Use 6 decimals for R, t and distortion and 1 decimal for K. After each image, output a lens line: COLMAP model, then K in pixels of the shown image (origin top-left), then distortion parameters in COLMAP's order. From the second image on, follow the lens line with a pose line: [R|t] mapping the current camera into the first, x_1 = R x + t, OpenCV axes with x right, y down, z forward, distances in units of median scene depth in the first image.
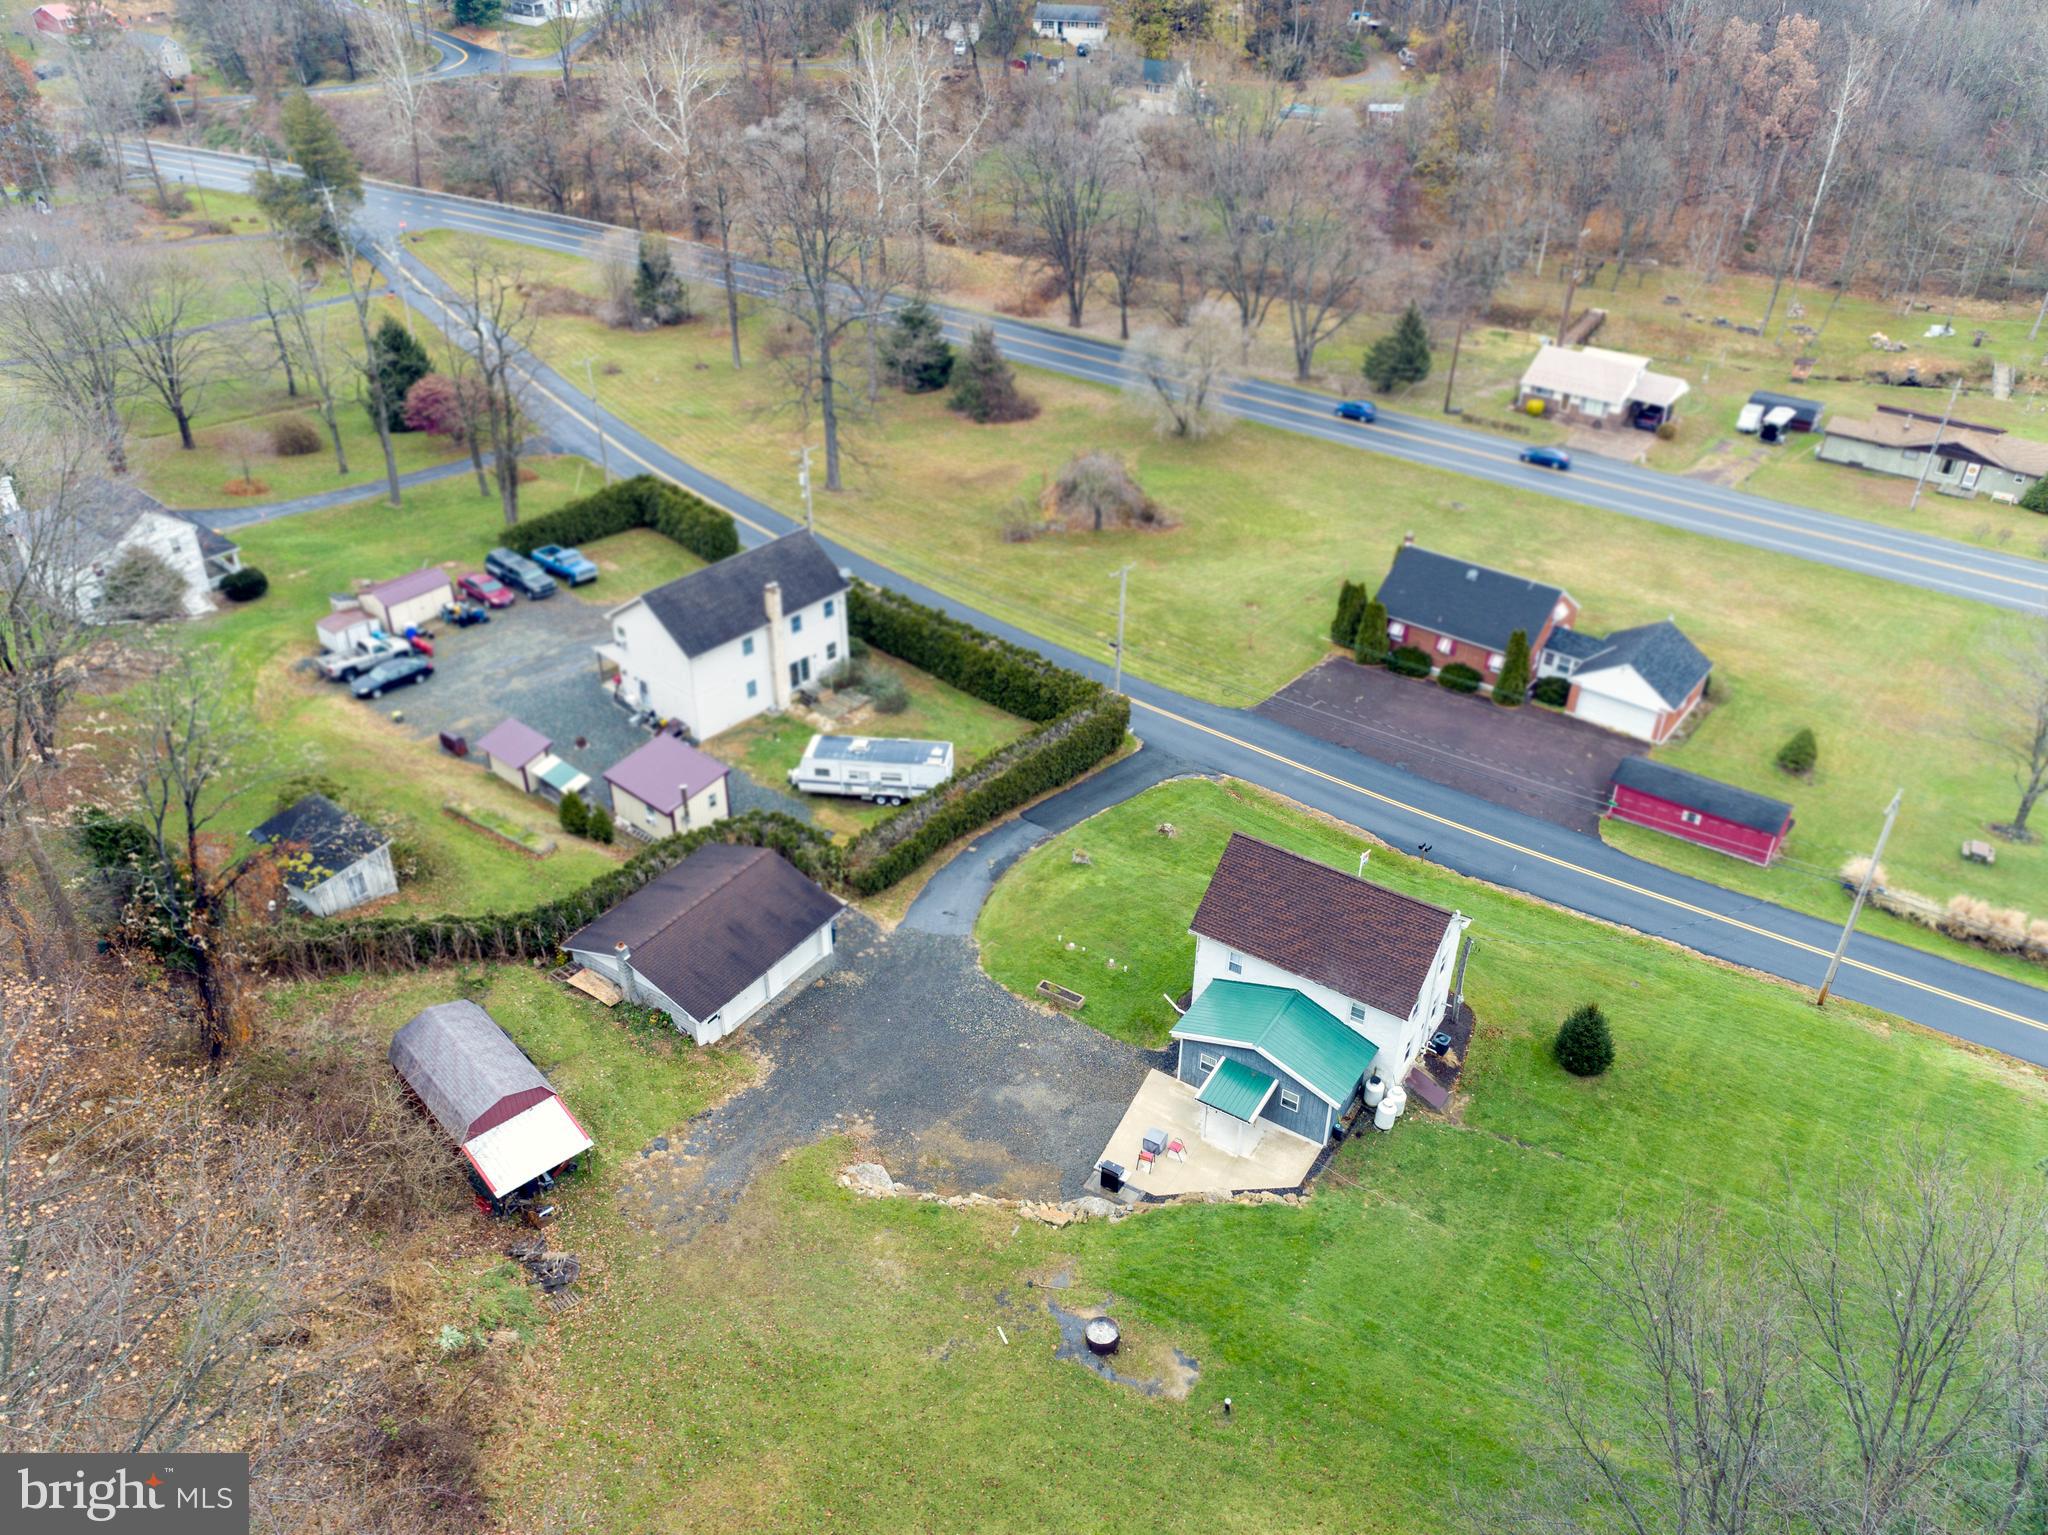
lens RADIAL K [[1546.1, 0, 1027.2], [0, 1546.1, 751.6], [0, 0, 1]] dist [0.021407, 0.014771]
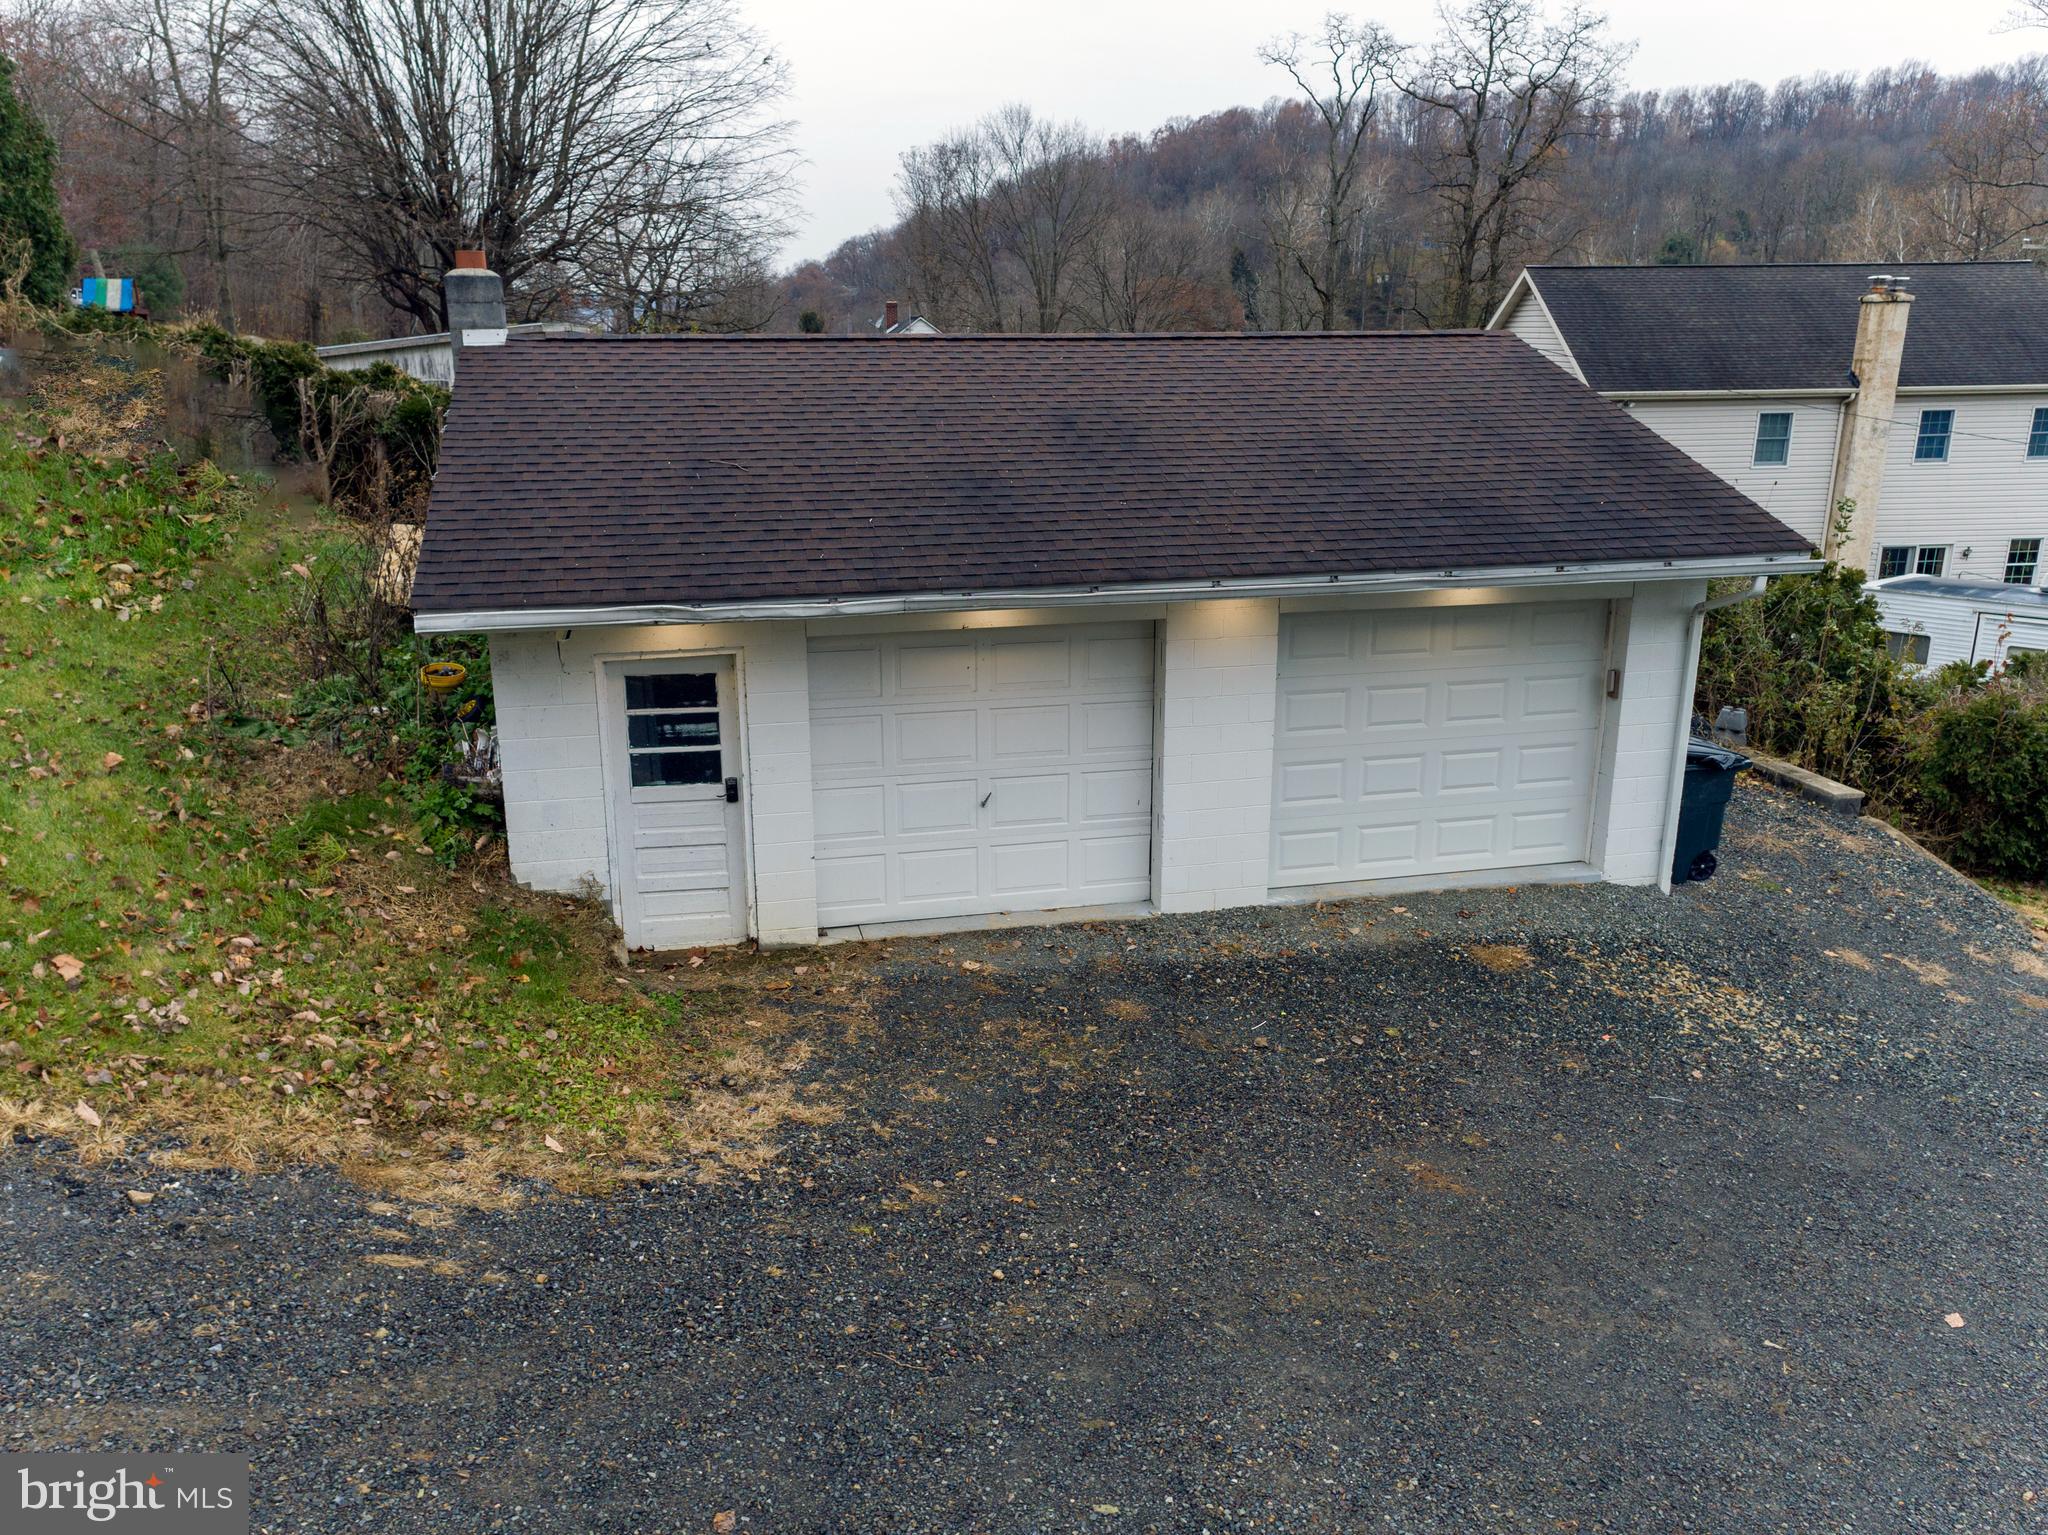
lens RADIAL K [[1546.1, 0, 1027.7], [0, 1546.1, 755.9], [0, 0, 1]] dist [0.021407, 0.014771]
pose [[0.738658, 0.173370, -0.651404, -0.057557], [-0.359438, 0.918816, -0.163042, 0.139511], [0.570253, 0.354571, 0.741006, 0.685497]]
